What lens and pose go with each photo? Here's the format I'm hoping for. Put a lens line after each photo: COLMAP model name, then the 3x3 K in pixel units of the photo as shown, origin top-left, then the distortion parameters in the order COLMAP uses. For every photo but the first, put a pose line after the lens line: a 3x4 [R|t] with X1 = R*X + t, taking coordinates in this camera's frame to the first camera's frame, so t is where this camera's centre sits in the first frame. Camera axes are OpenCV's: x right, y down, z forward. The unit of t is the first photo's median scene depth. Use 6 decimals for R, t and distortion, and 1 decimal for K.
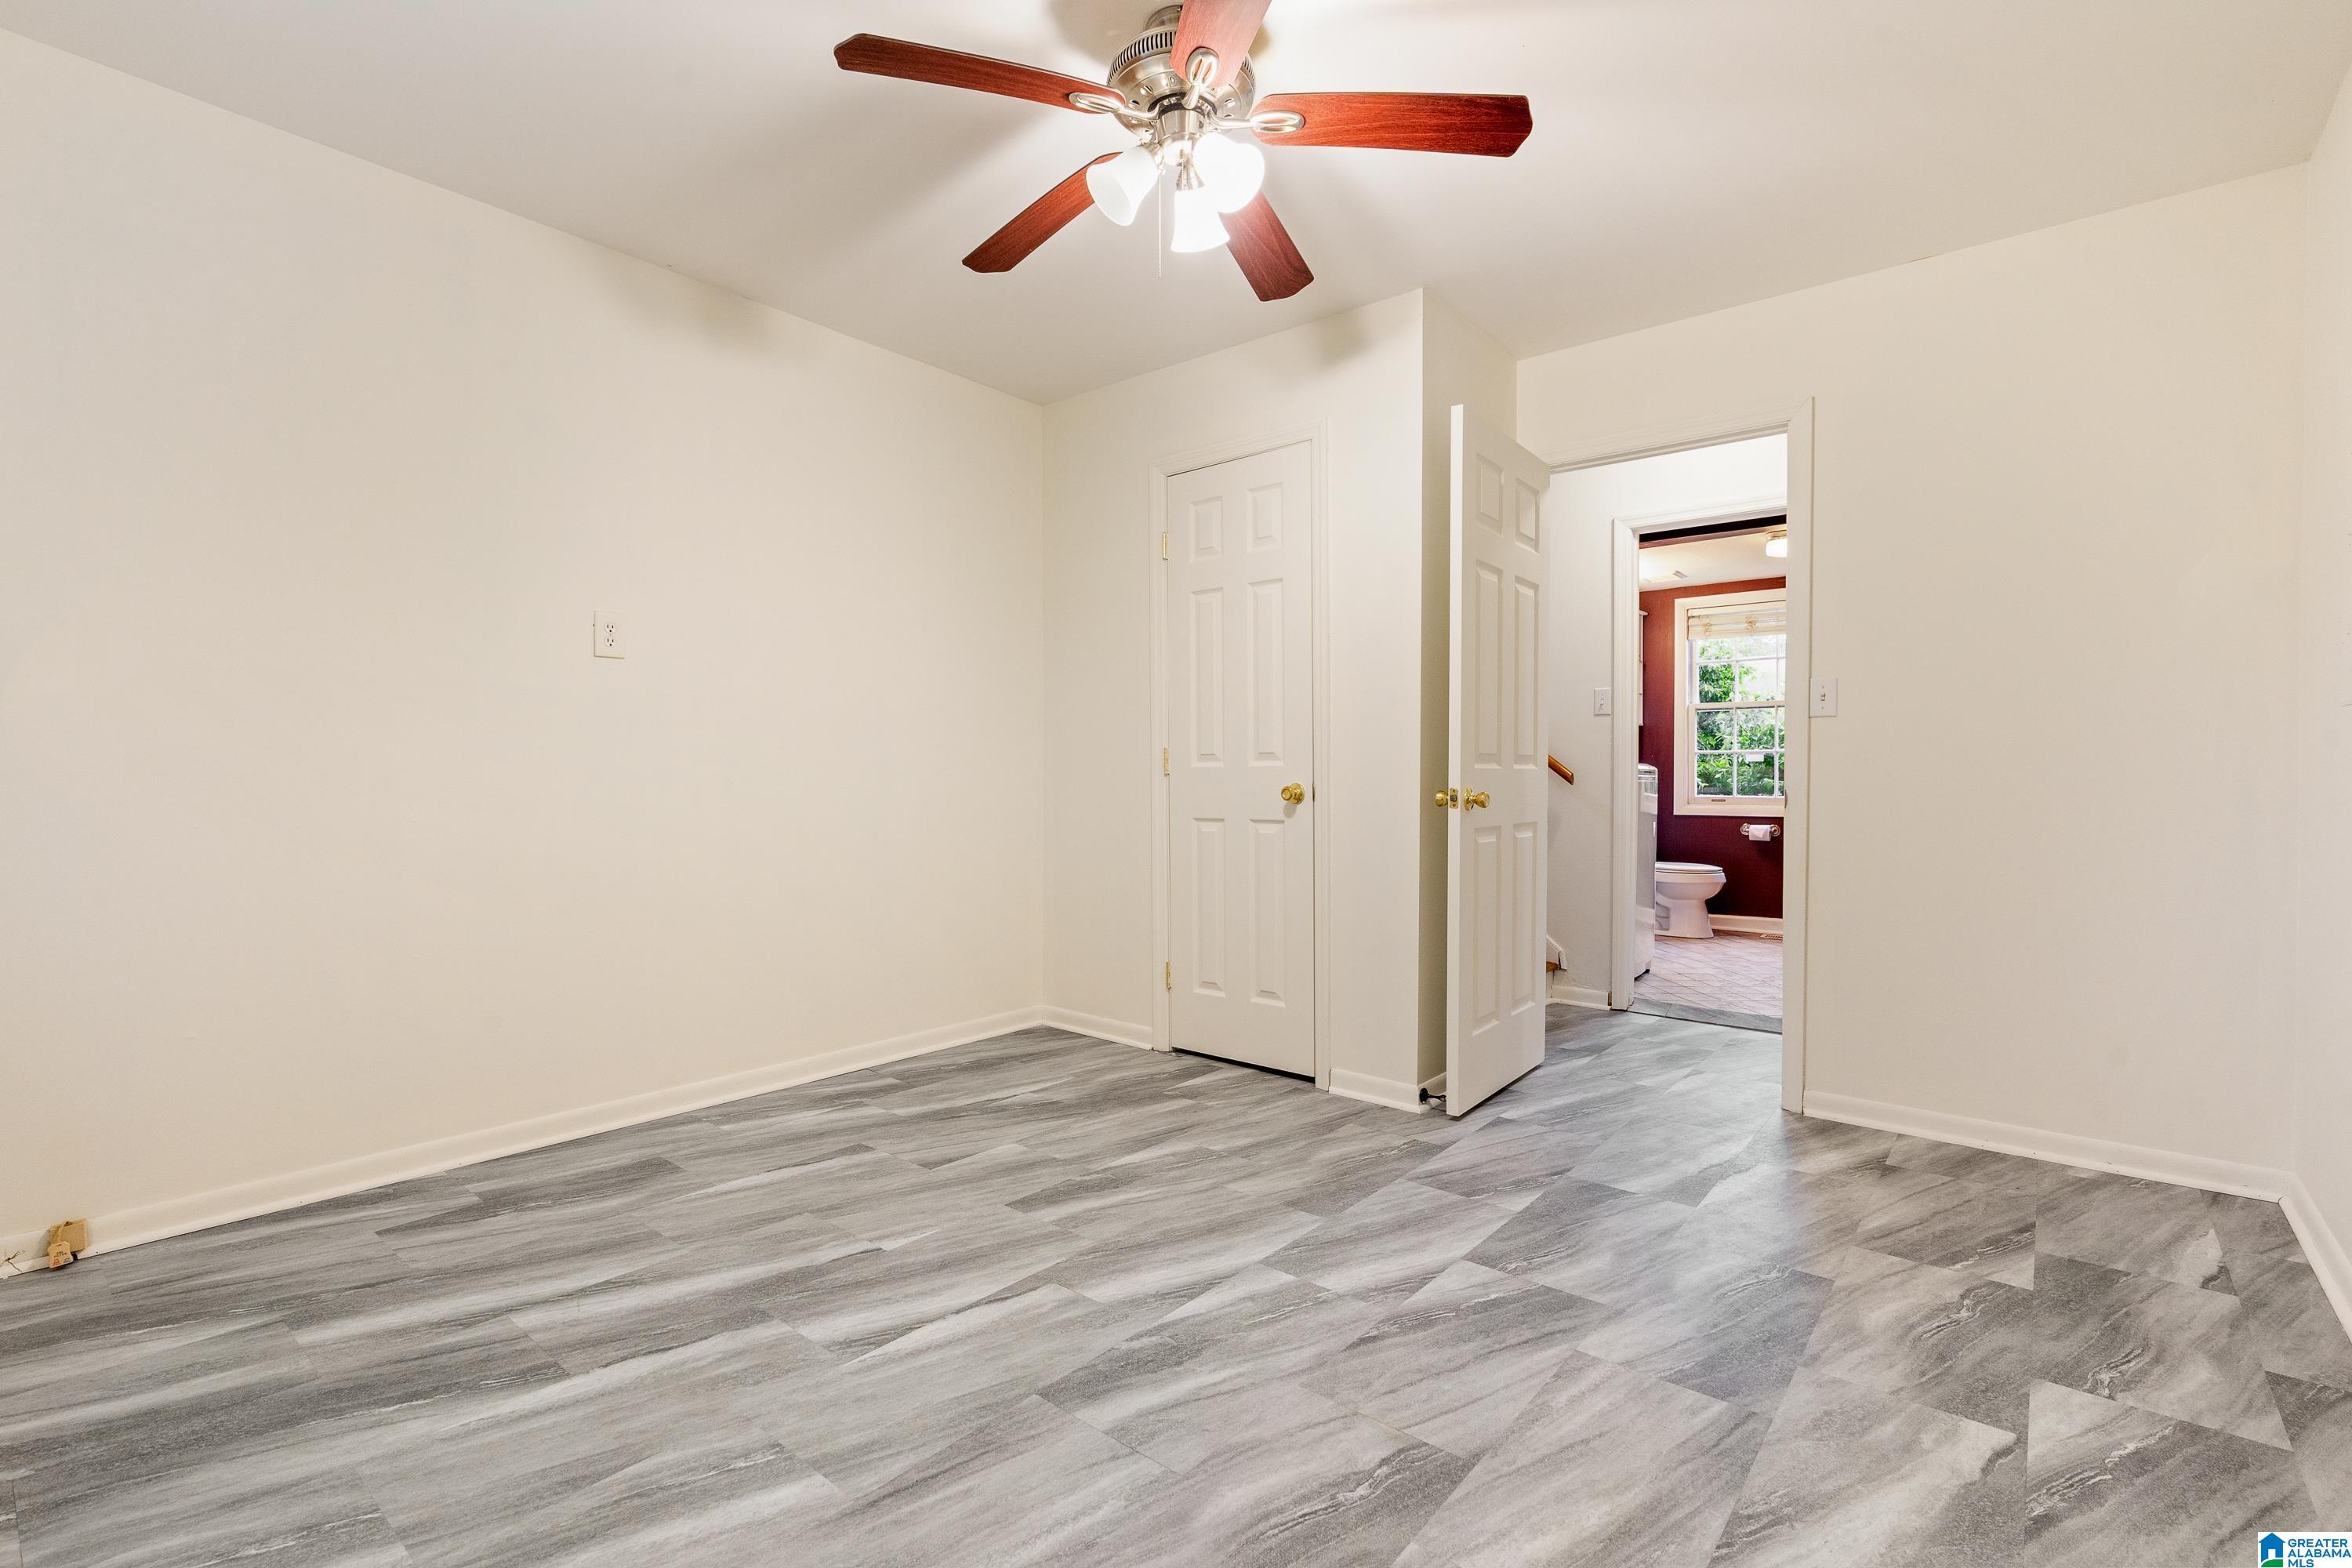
lens RADIAL K [[1057.7, 0, 1166.5], [0, 1057.7, 785.9], [0, 0, 1]] dist [-0.012443, 0.005039]
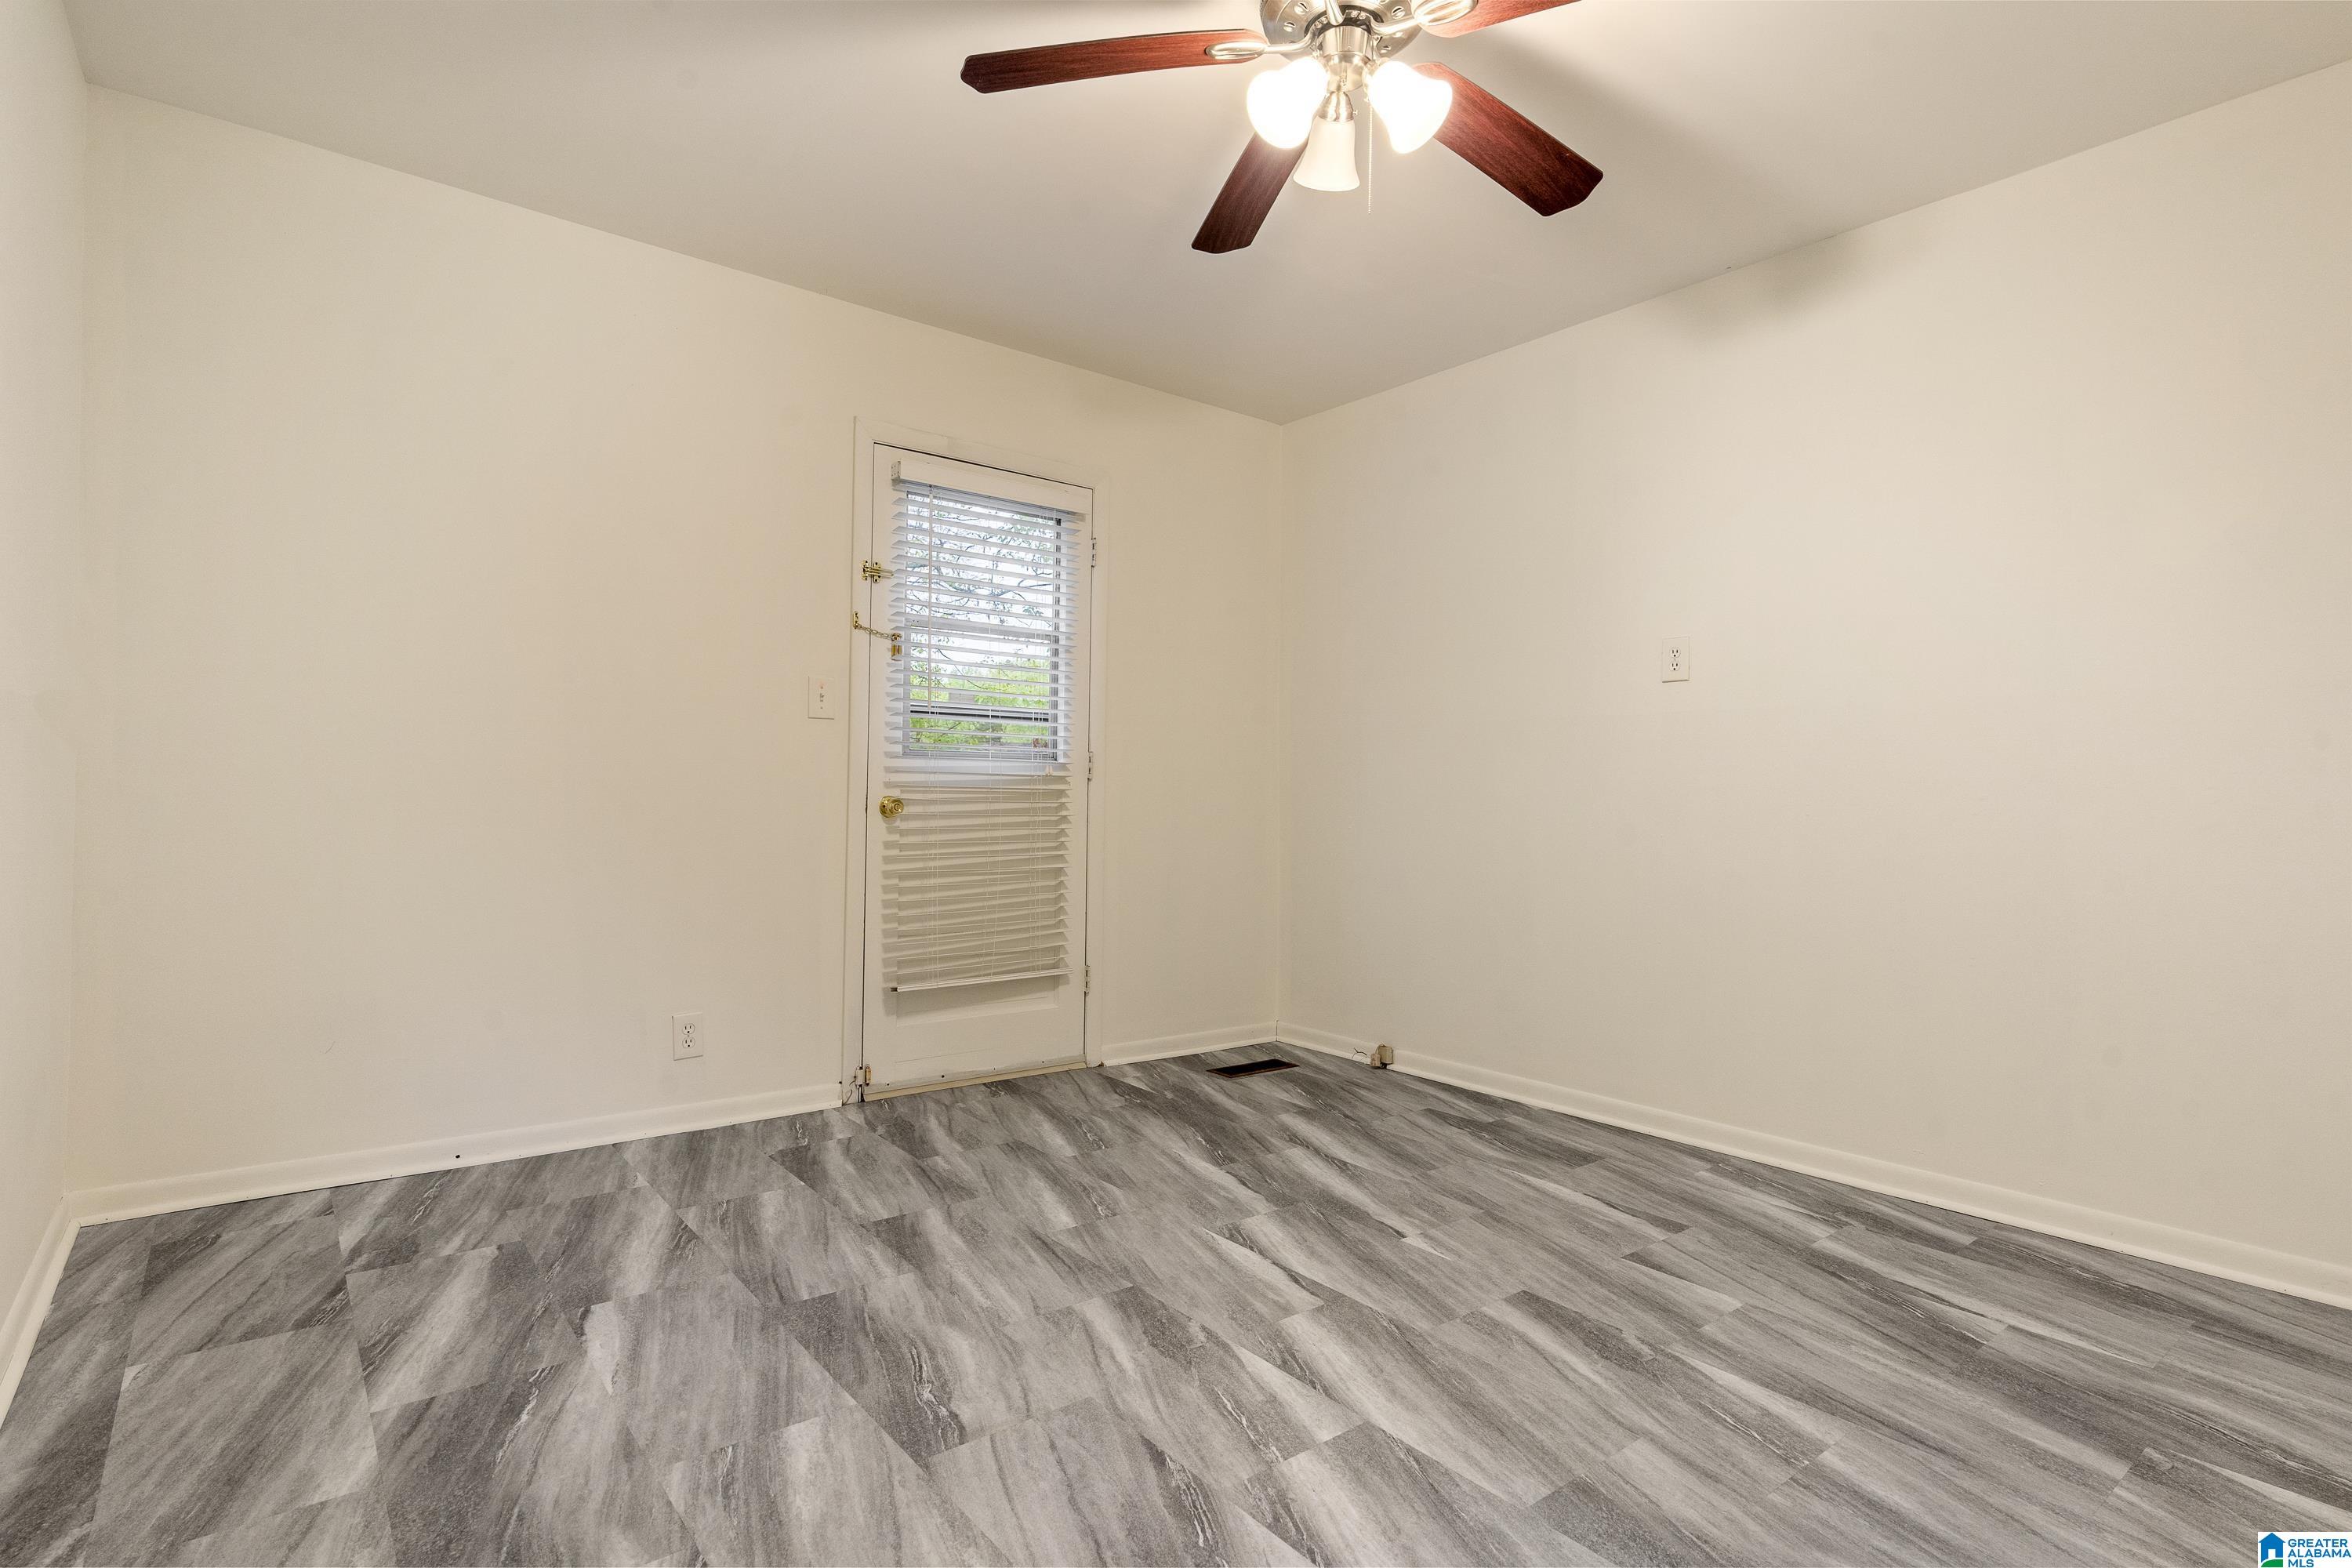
lens RADIAL K [[1168.1, 0, 1176.0], [0, 1168.1, 784.0], [0, 0, 1]] dist [-0.000898, -0.000062]
pose [[-0.198624, -0.015169, -0.979958, 0.897758], [-0.023434, 0.999668, -0.010725, 0.003665], [0.979796, 0.020834, -0.198913, 0.968896]]
